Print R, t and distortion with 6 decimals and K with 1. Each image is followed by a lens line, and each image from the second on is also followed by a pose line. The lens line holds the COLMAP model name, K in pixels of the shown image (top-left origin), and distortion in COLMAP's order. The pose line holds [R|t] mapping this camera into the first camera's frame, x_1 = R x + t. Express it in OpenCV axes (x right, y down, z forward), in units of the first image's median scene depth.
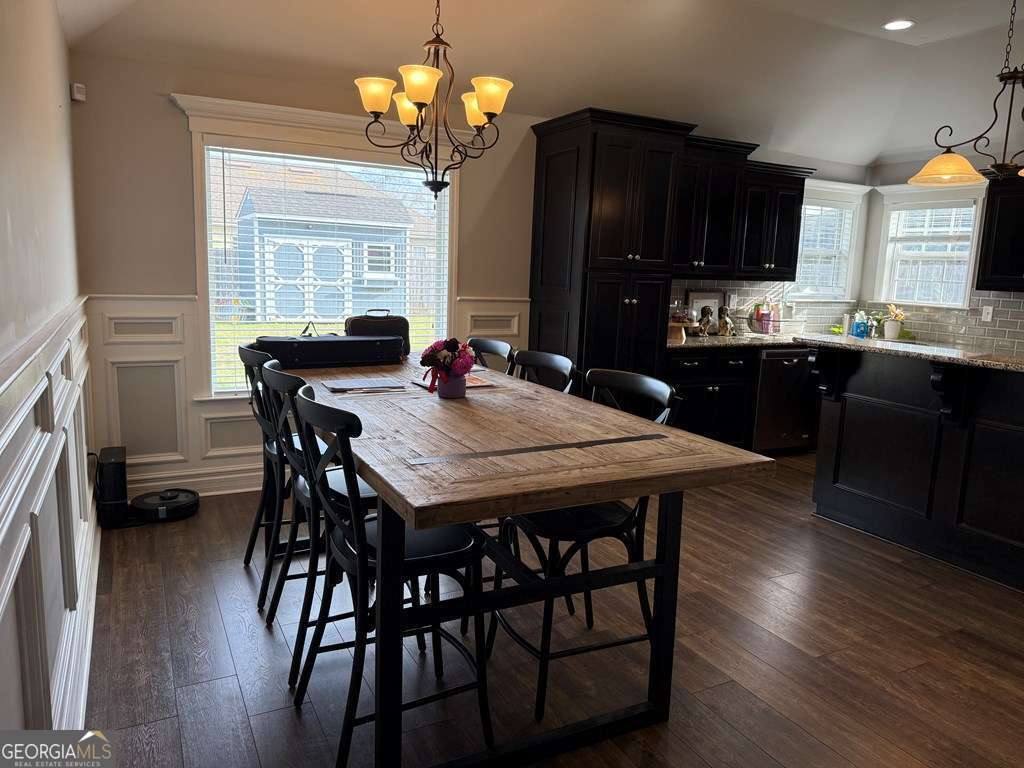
lens RADIAL K [[717.2, 0, 512.0], [0, 717.2, 384.0], [0, 0, 1]] dist [0.035452, 0.000445]
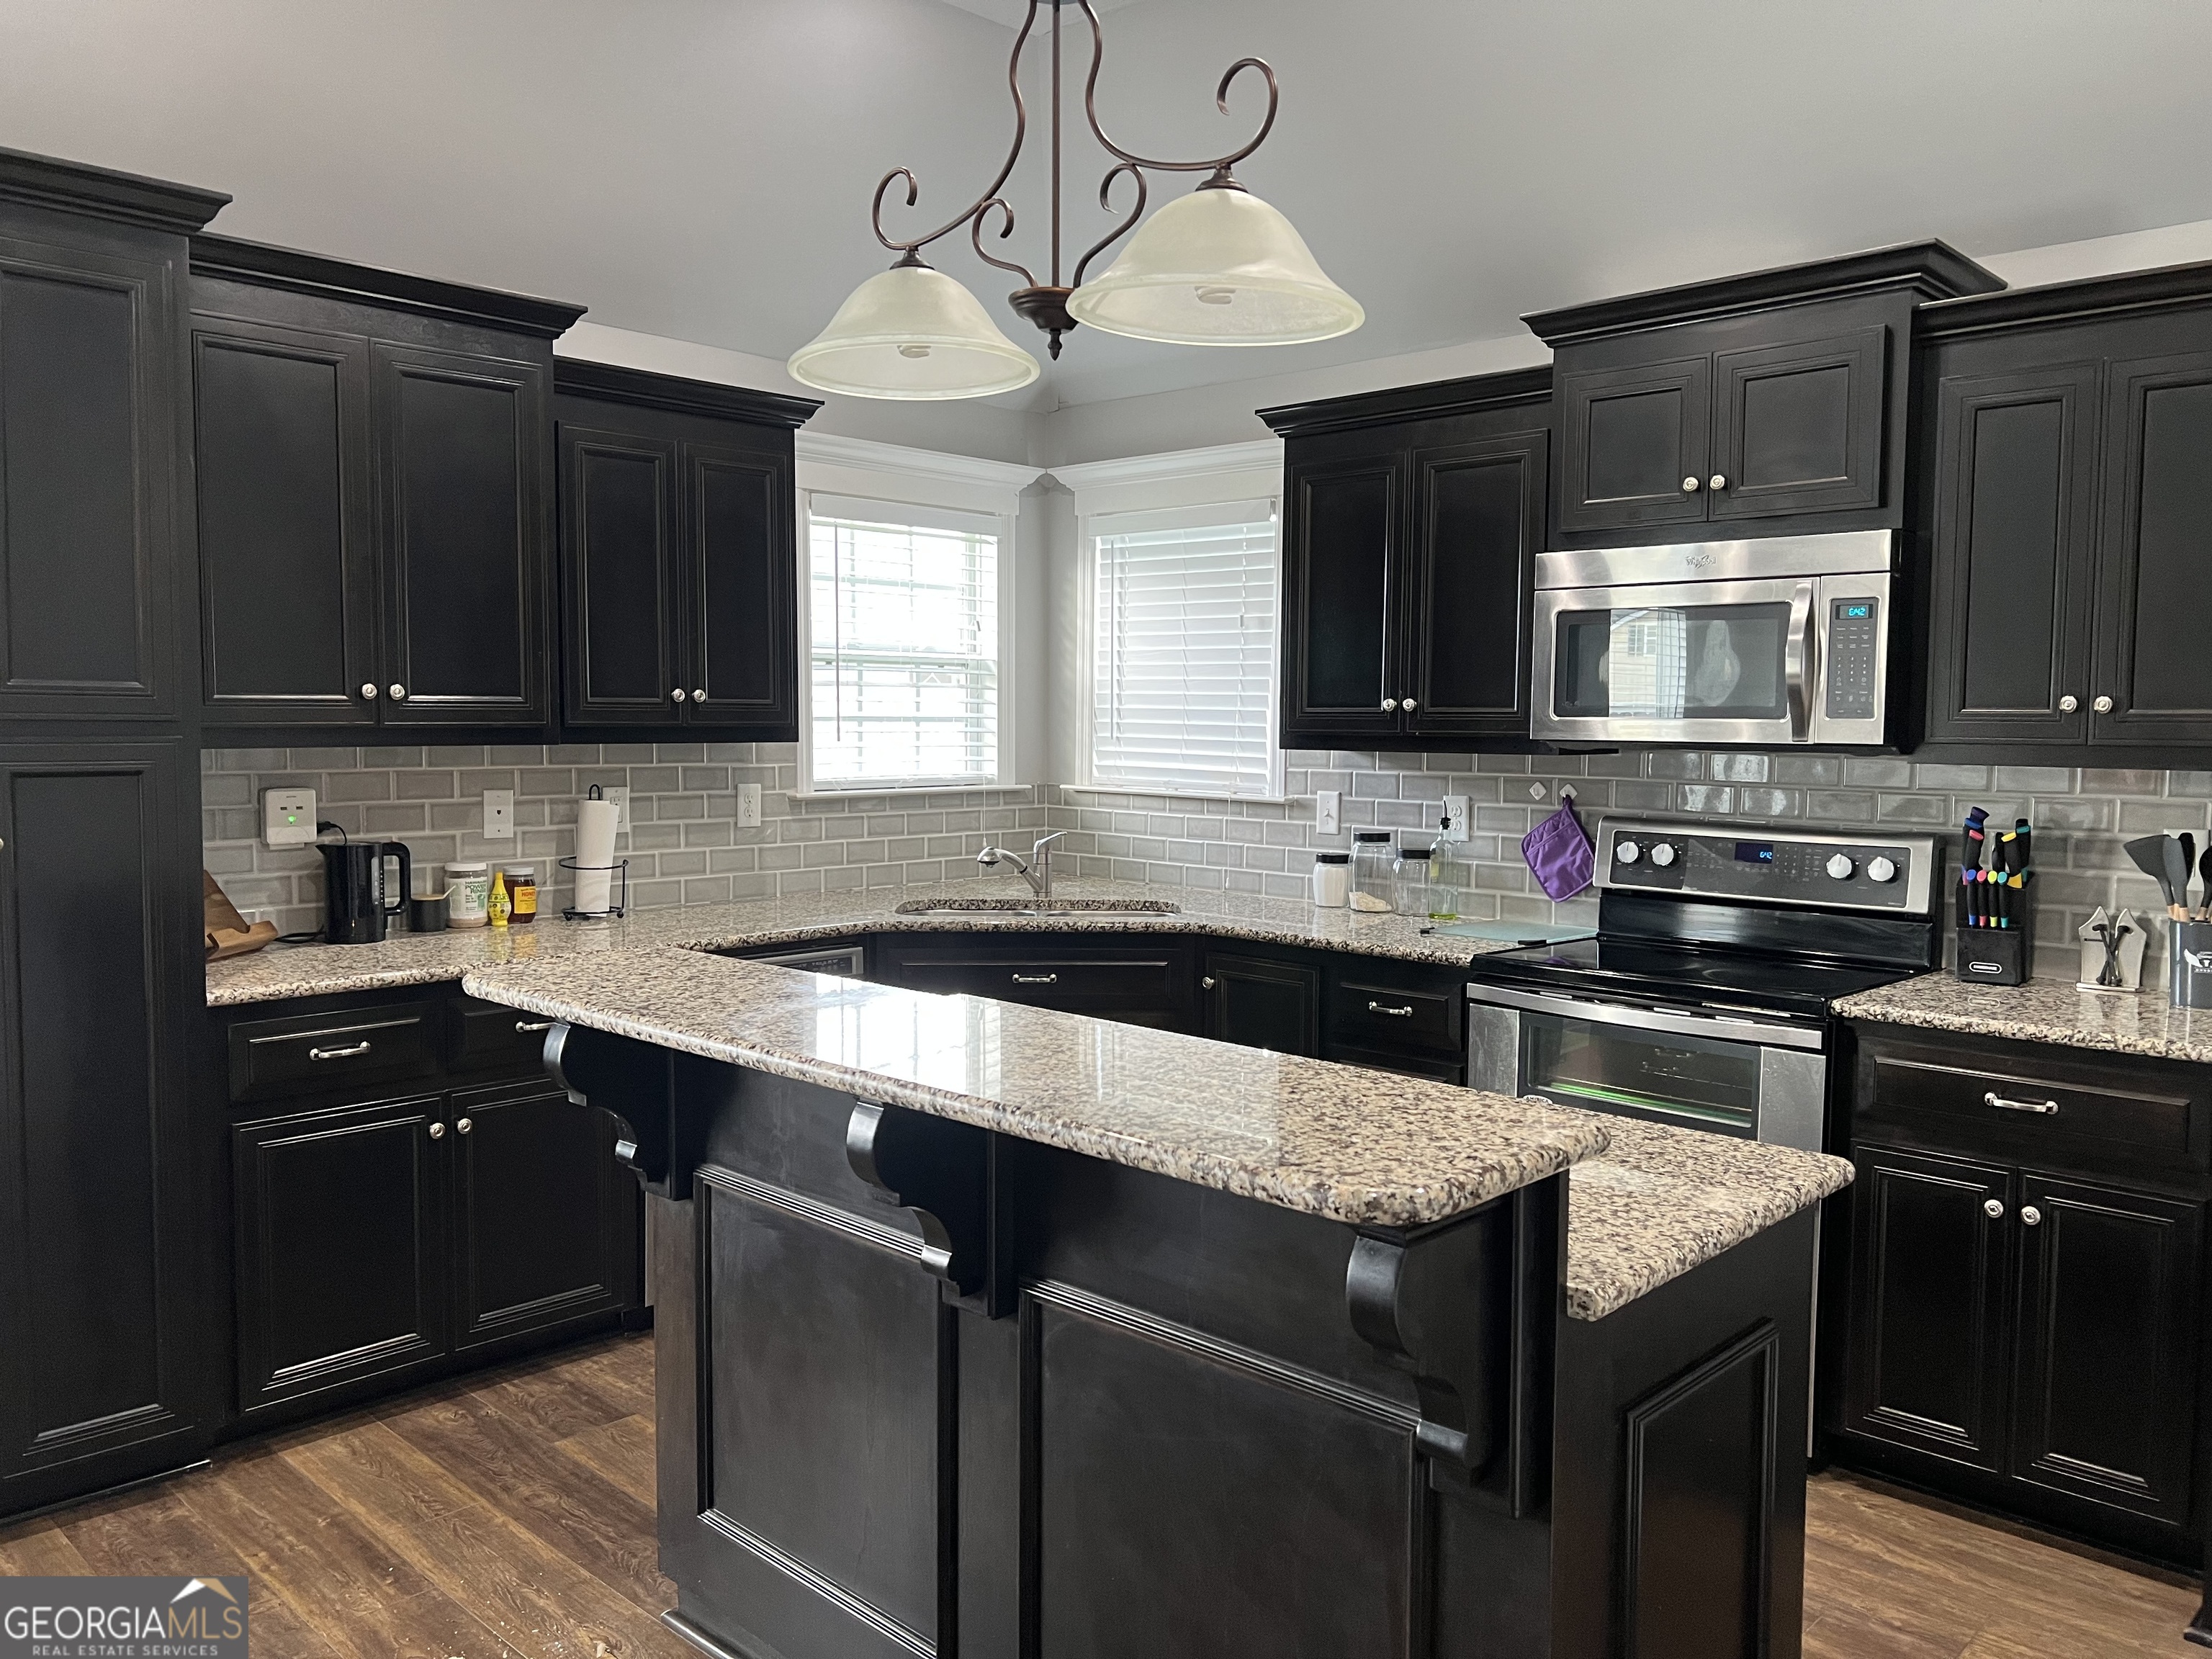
lens RADIAL K [[1573.0, 0, 1106.0], [0, 1573.0, 829.5], [0, 0, 1]] dist [0.002264, 0.001026]
pose [[0.957822, -0.053620, 0.282314, 0.400247], [0.076839, 0.994454, -0.071819, -0.050322], [-0.276897, 0.090483, 0.956630, 0.358321]]
